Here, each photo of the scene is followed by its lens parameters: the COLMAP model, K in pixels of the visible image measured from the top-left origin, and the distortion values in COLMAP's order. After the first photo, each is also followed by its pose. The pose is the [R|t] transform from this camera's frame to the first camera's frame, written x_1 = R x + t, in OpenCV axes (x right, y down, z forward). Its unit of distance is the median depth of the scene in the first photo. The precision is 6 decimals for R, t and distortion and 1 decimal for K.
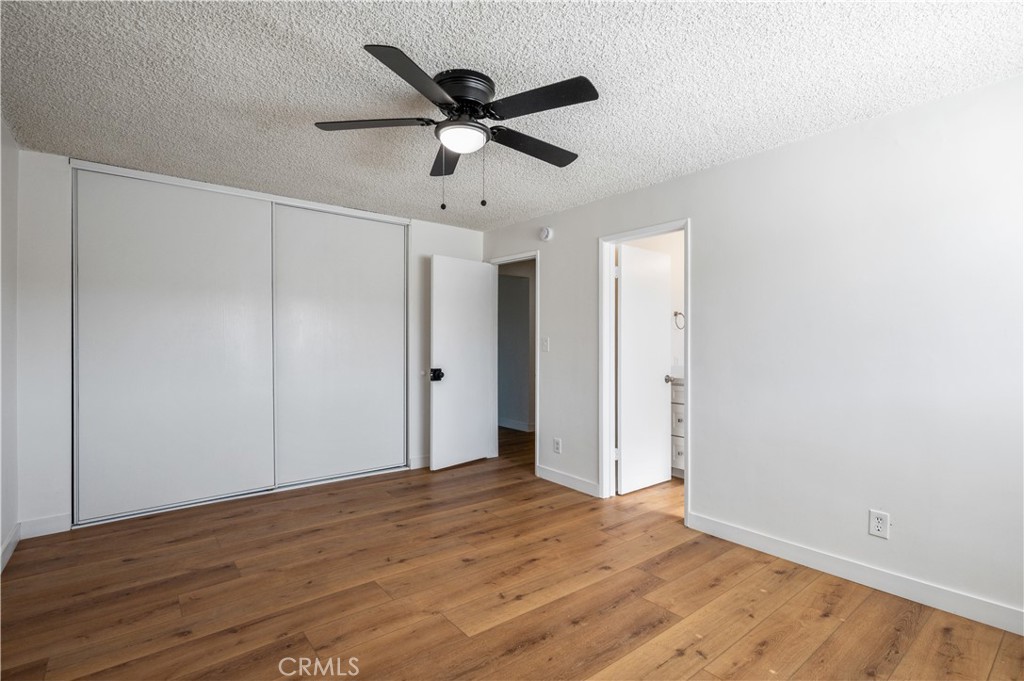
lens RADIAL K [[463.1, 0, 512.0], [0, 463.1, 340.5], [0, 0, 1]] dist [-0.002131, 0.000351]
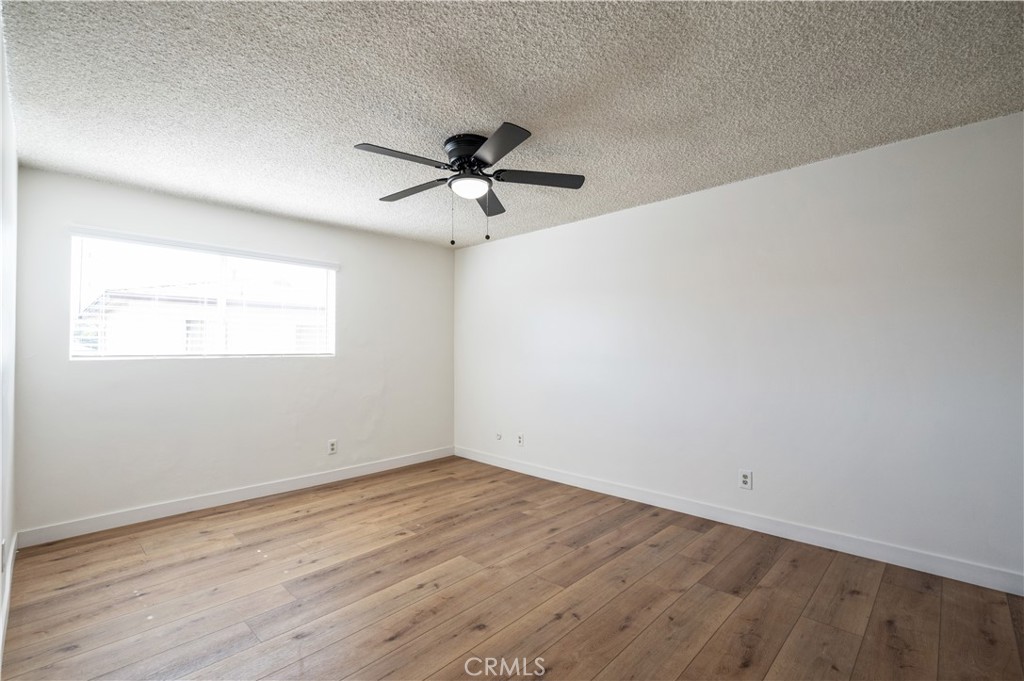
lens RADIAL K [[463.1, 0, 512.0], [0, 463.1, 340.5], [0, 0, 1]] dist [-0.002131, 0.000351]
pose [[-0.992080, -0.004388, -0.125528, -0.061025], [-0.001549, 0.999741, -0.022707, 0.007182], [0.125595, -0.022333, -0.991830, 2.197284]]
